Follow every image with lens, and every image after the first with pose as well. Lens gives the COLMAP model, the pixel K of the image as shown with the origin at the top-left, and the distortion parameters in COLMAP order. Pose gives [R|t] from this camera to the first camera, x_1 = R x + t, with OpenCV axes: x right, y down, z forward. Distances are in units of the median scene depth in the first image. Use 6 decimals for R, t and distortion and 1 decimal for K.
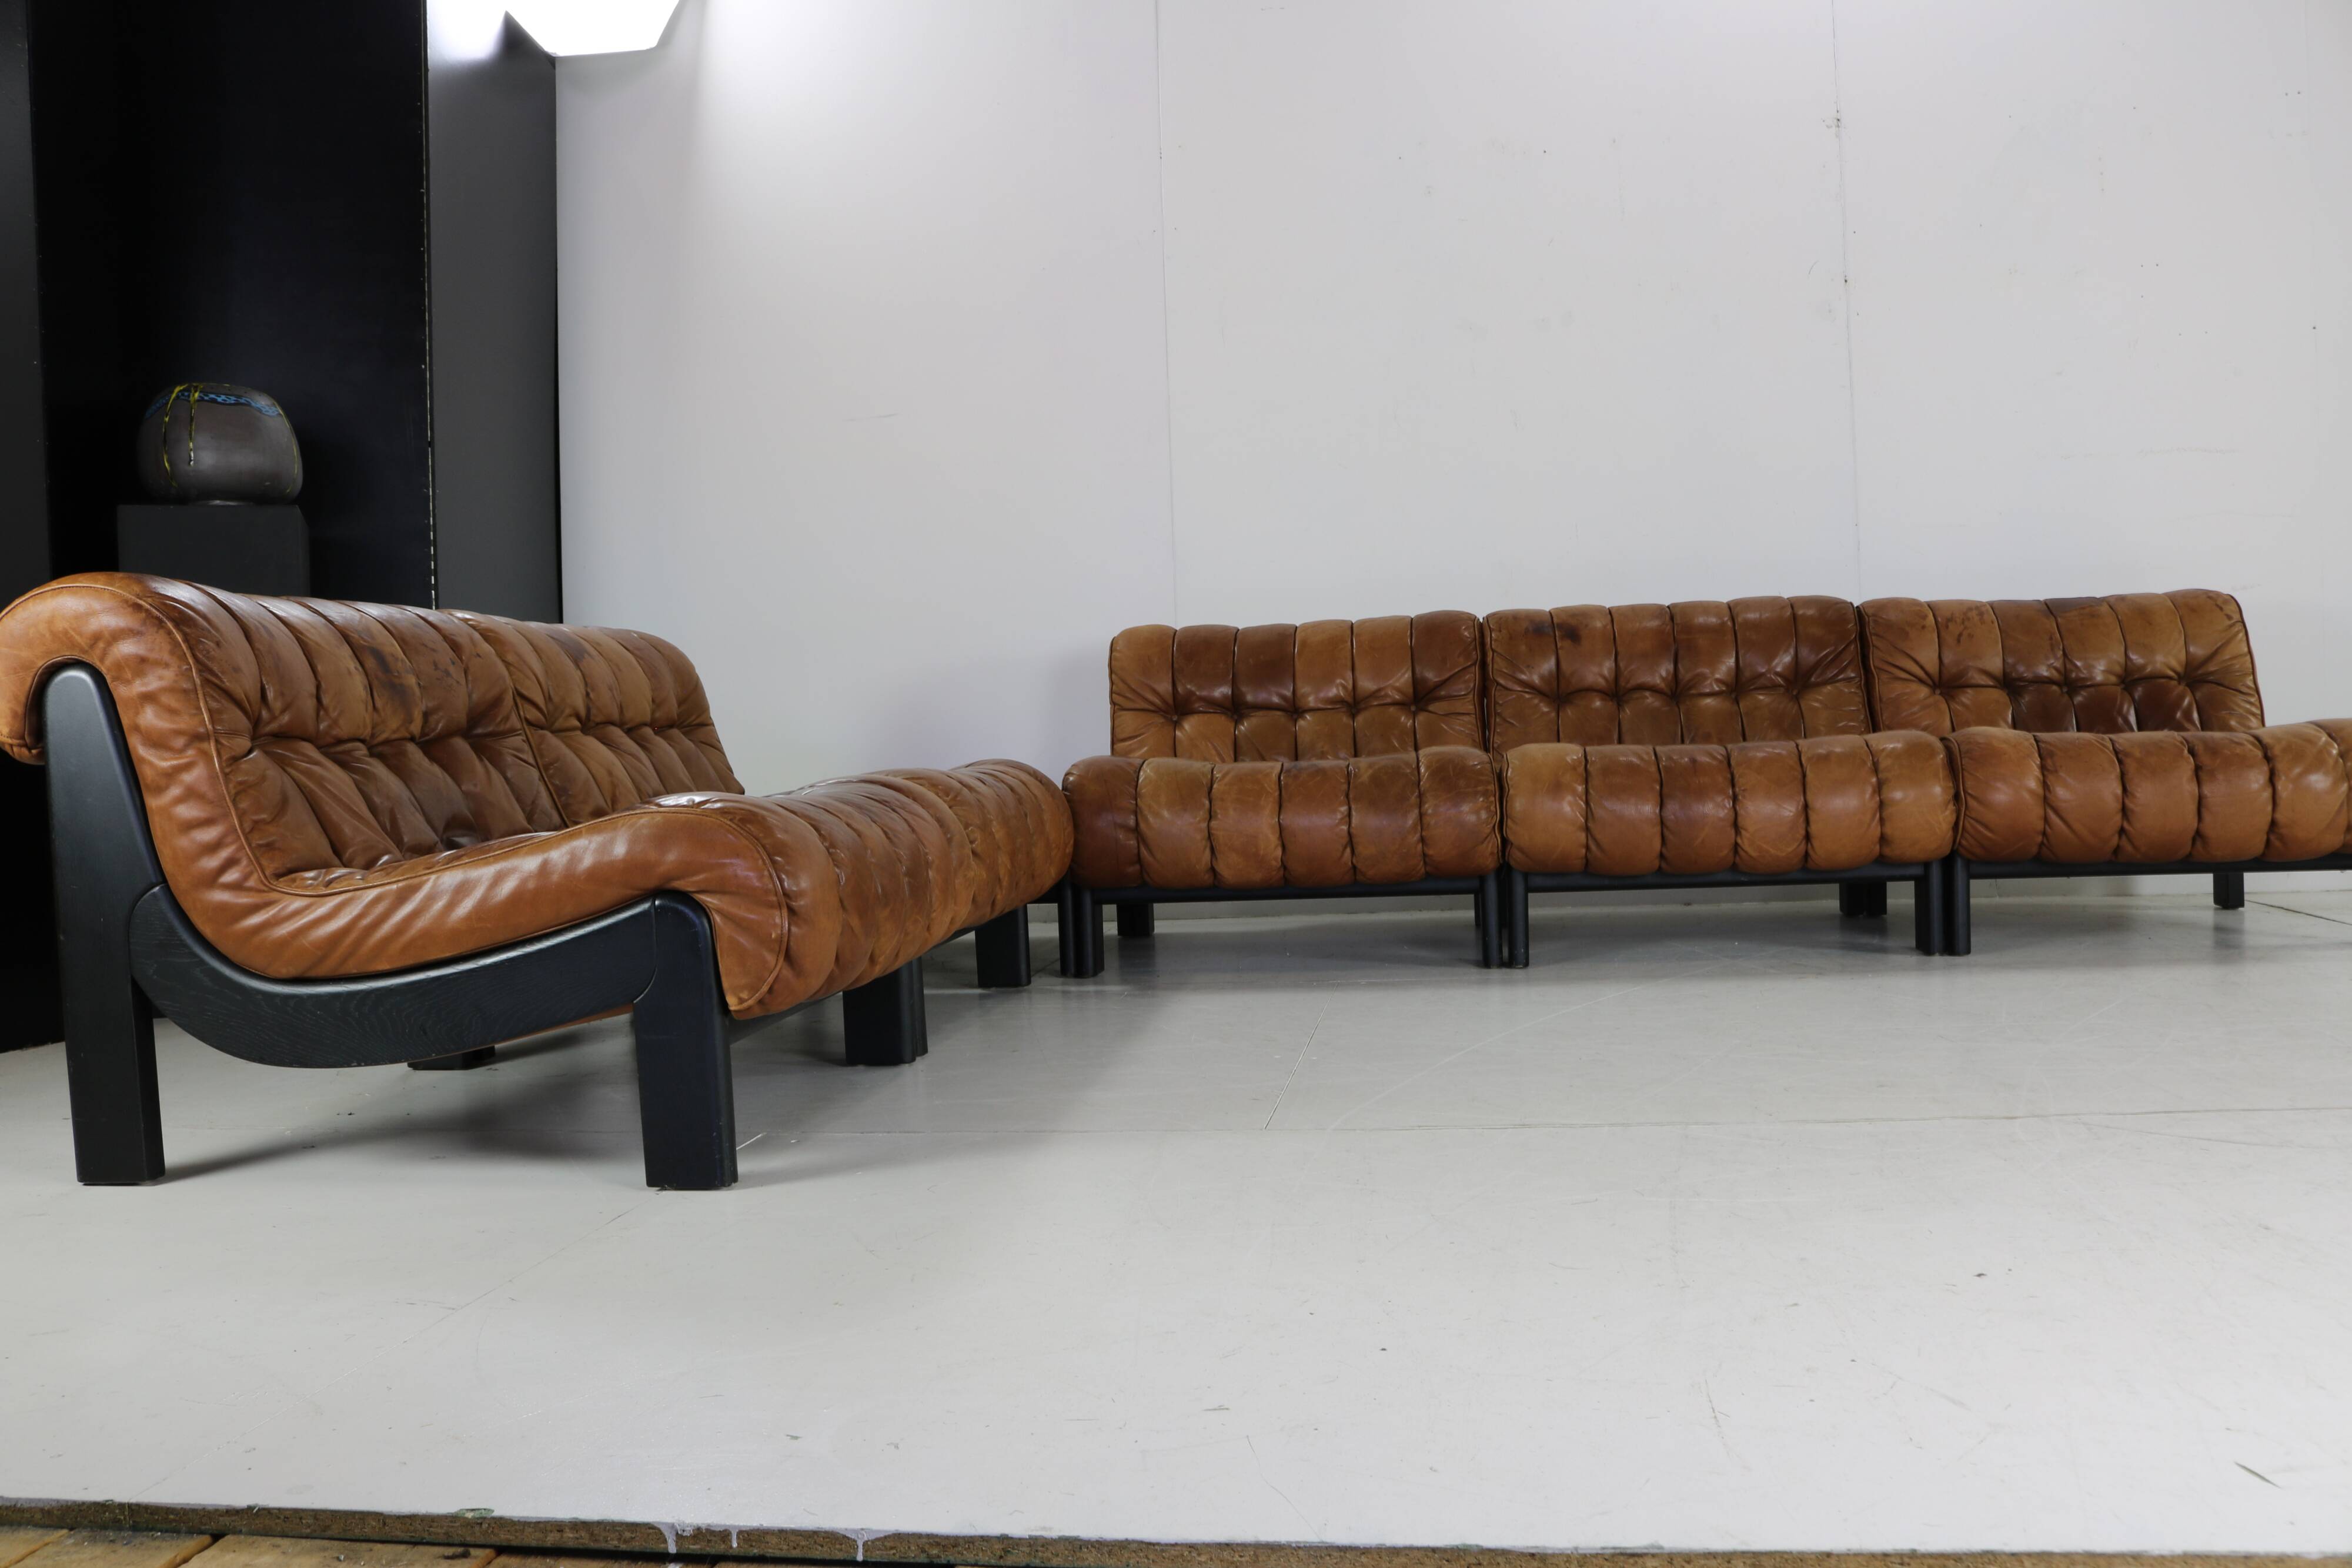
lens RADIAL K [[1950.6, 0, 1176.0], [0, 1950.6, 784.0], [0, 0, 1]] dist [-0.159432, 0.133956]
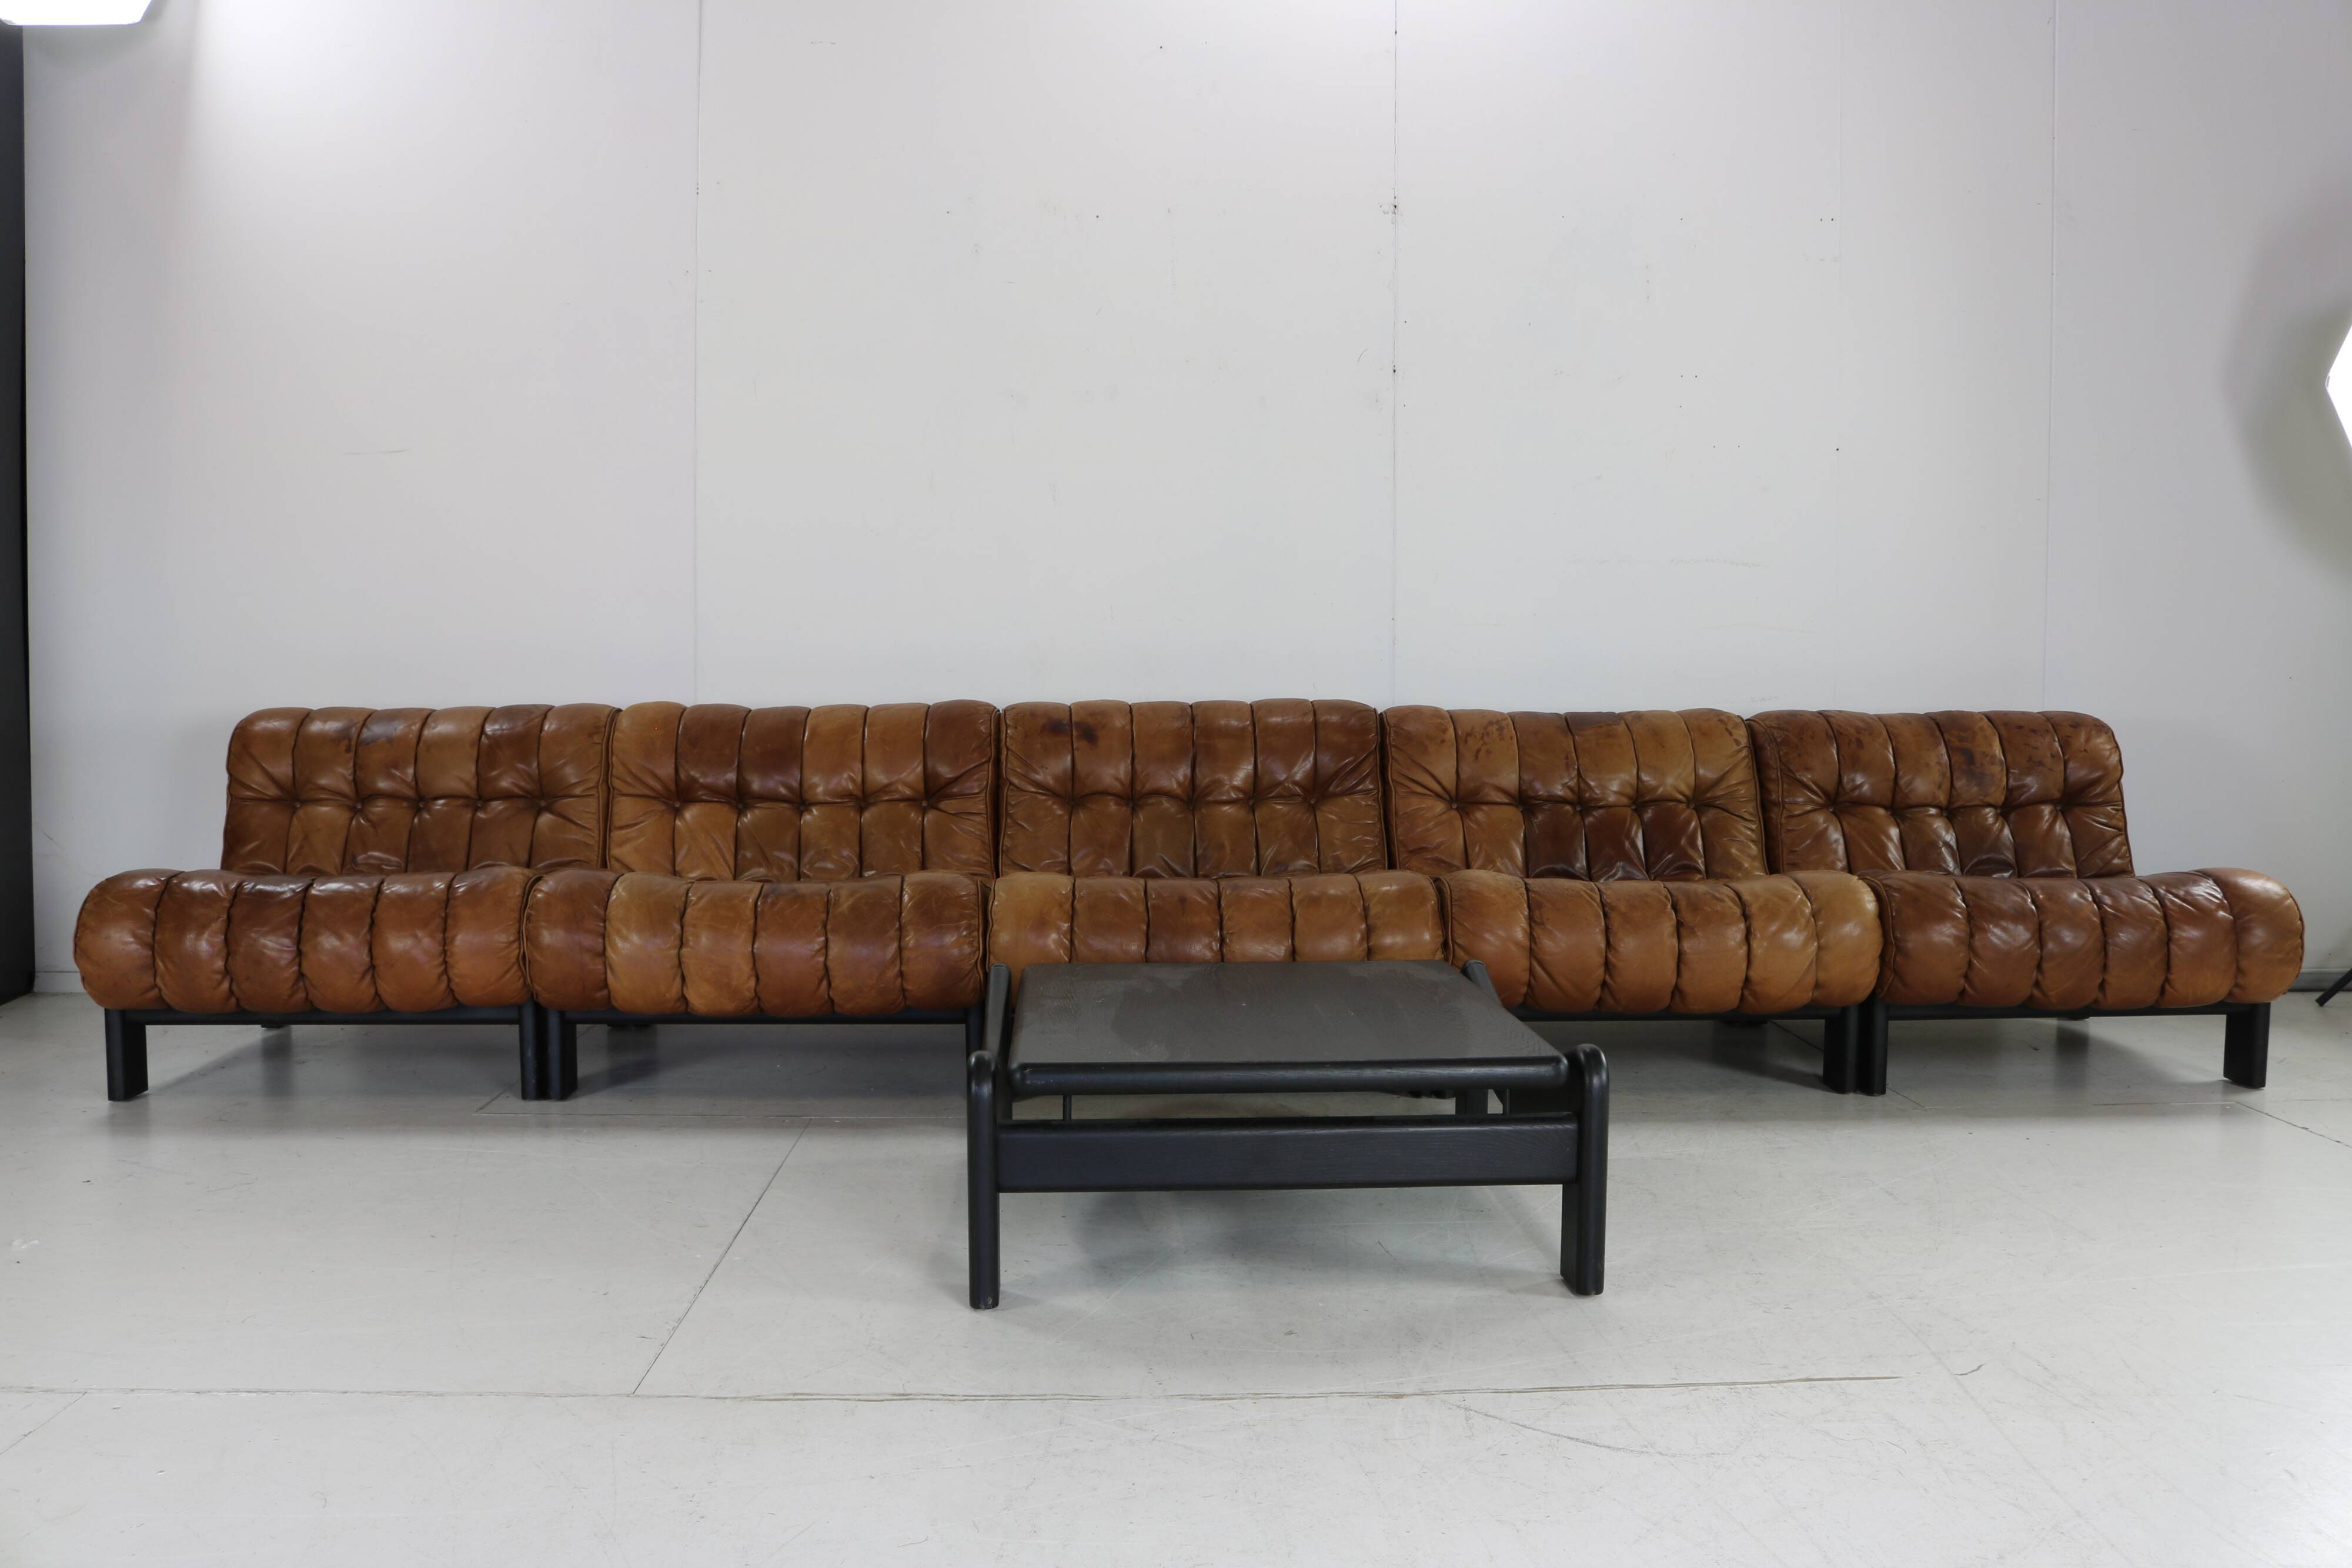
lens RADIAL K [[1950.6, 0, 1176.0], [0, 1950.6, 784.0], [0, 0, 1]] dist [-0.159432, 0.133956]
pose [[0.982989, 0.028007, 0.181517, 0.084493], [-0.034527, 0.998863, 0.032860, -0.103619], [-0.180390, -0.038568, 0.982839, 0.033881]]
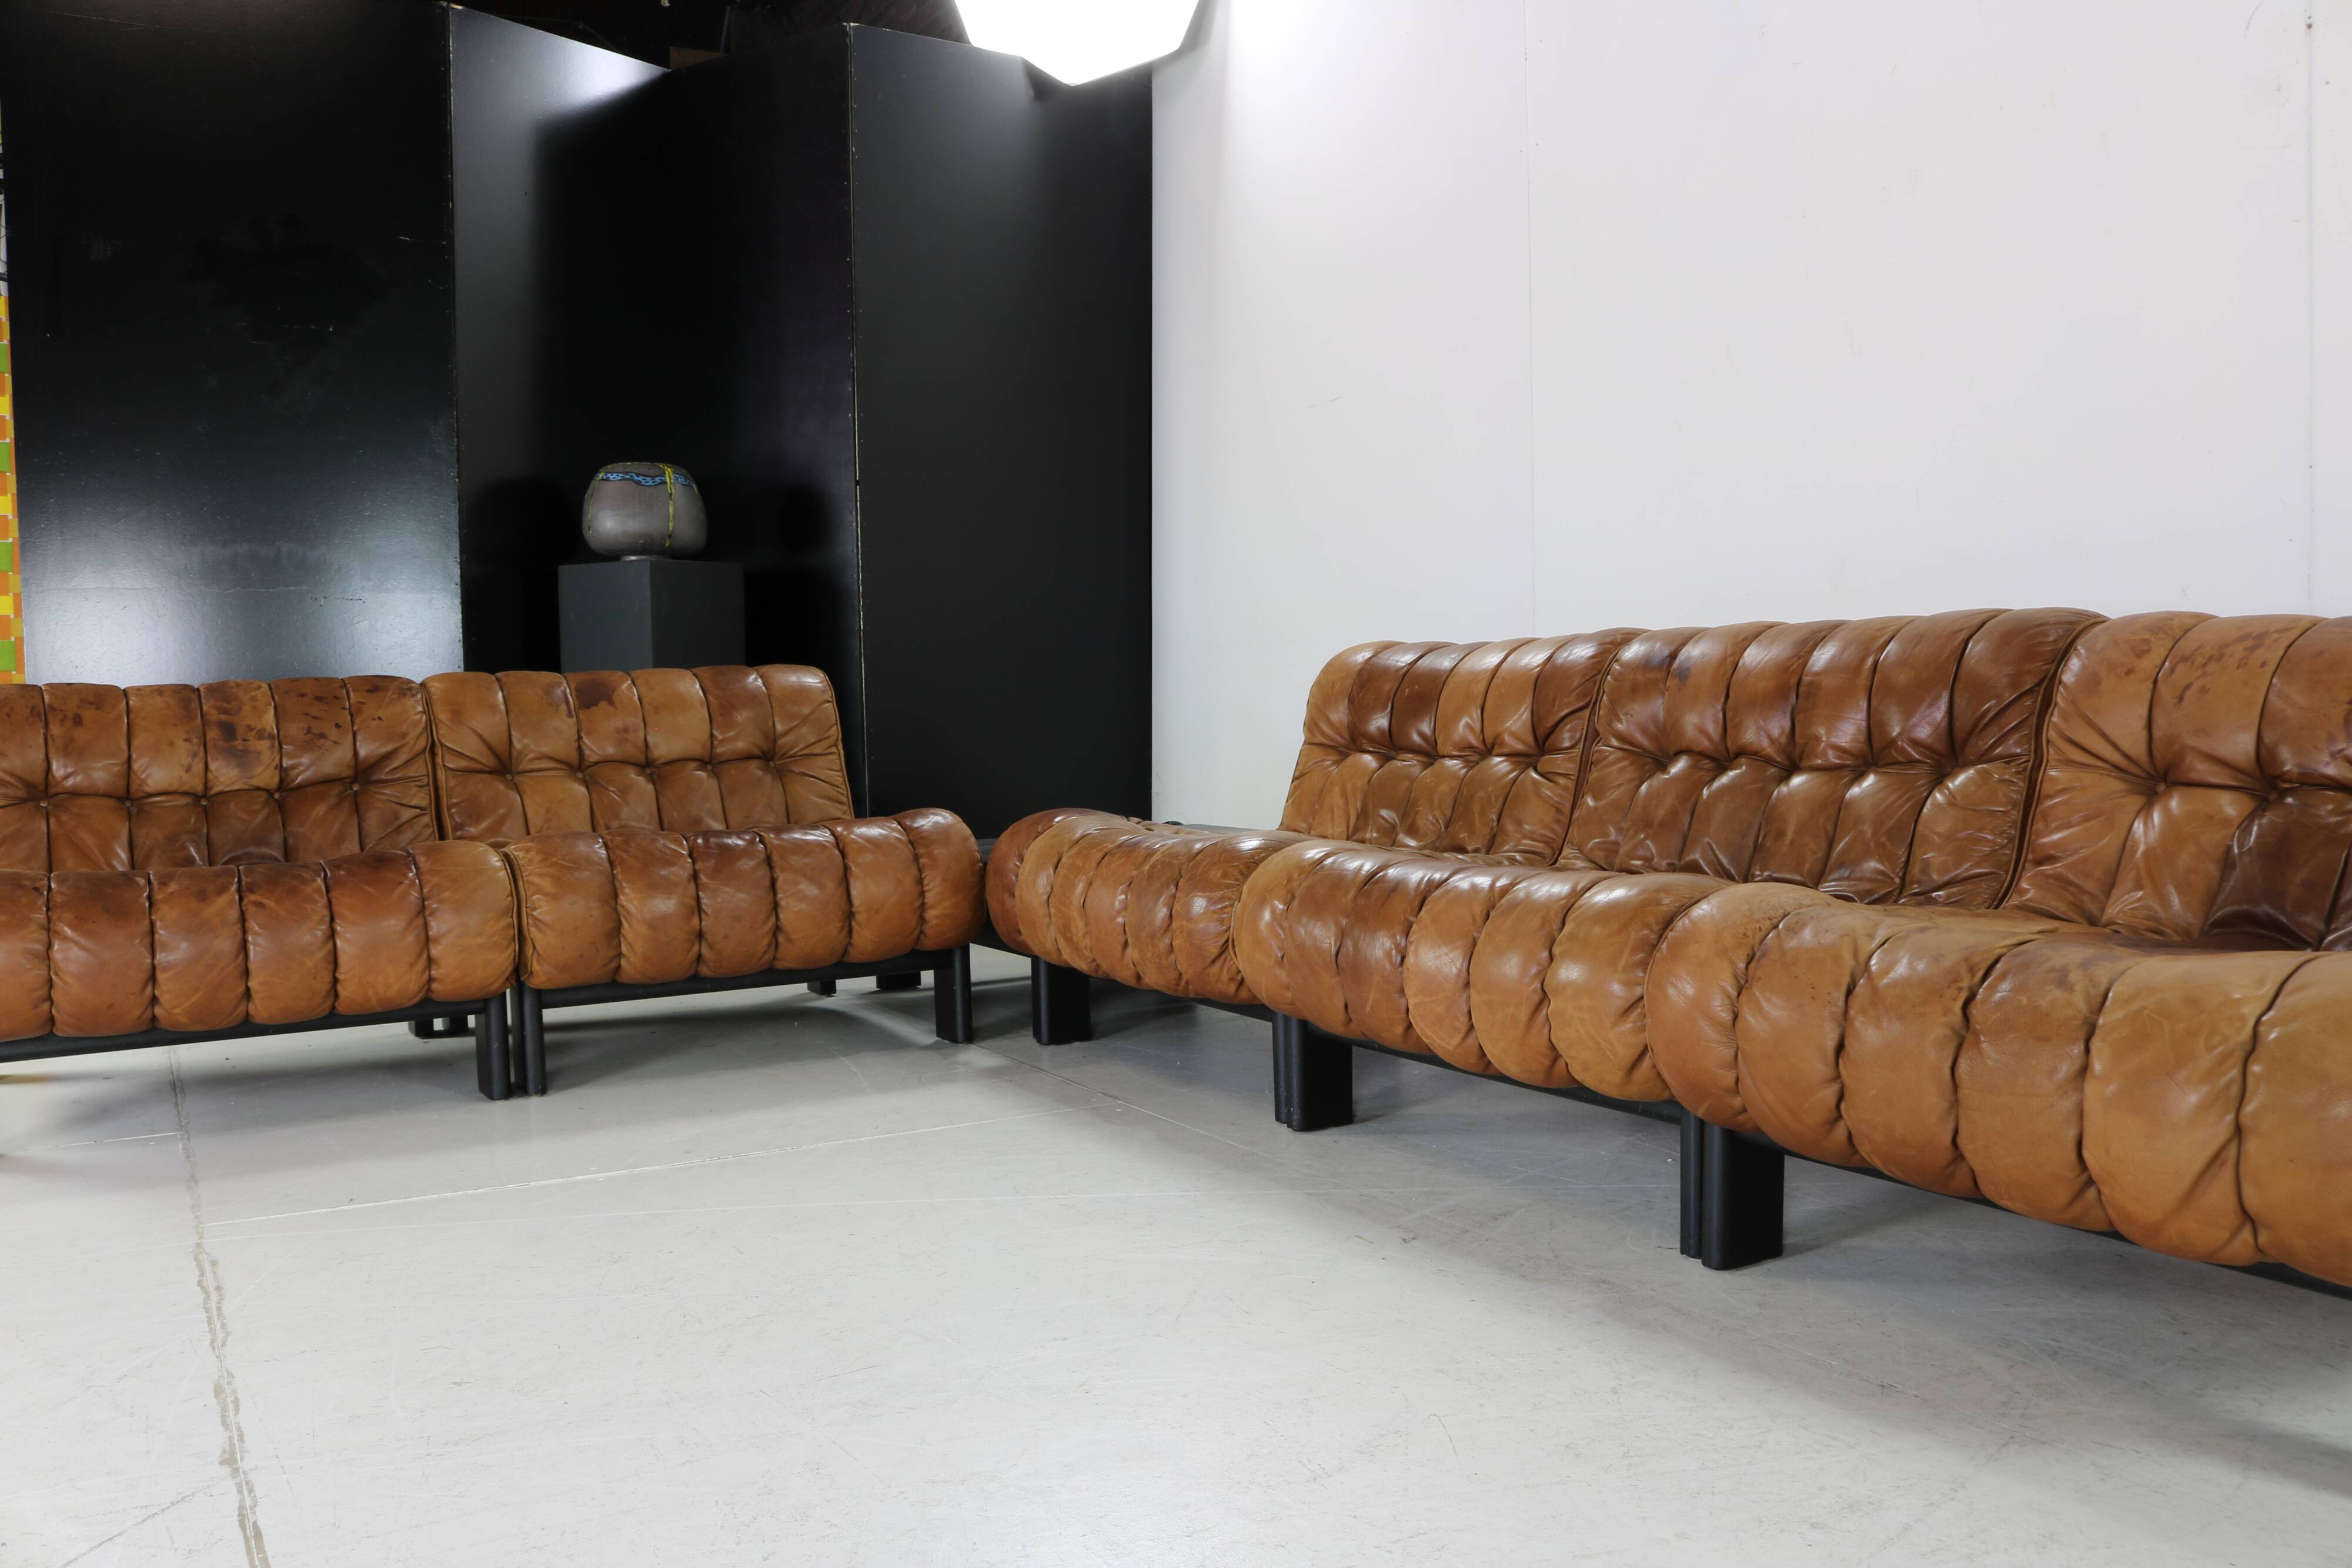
lens RADIAL K [[1922.2, 0, 1176.0], [0, 1922.2, 784.0], [0, 0, 1]] dist [-0.063970, 0.000774]
pose [[0.614764, 0.066098, -0.785937, 0.769939], [-0.017464, 0.997379, 0.070220, -0.097981], [0.788518, -0.029443, 0.614306, 0.514916]]
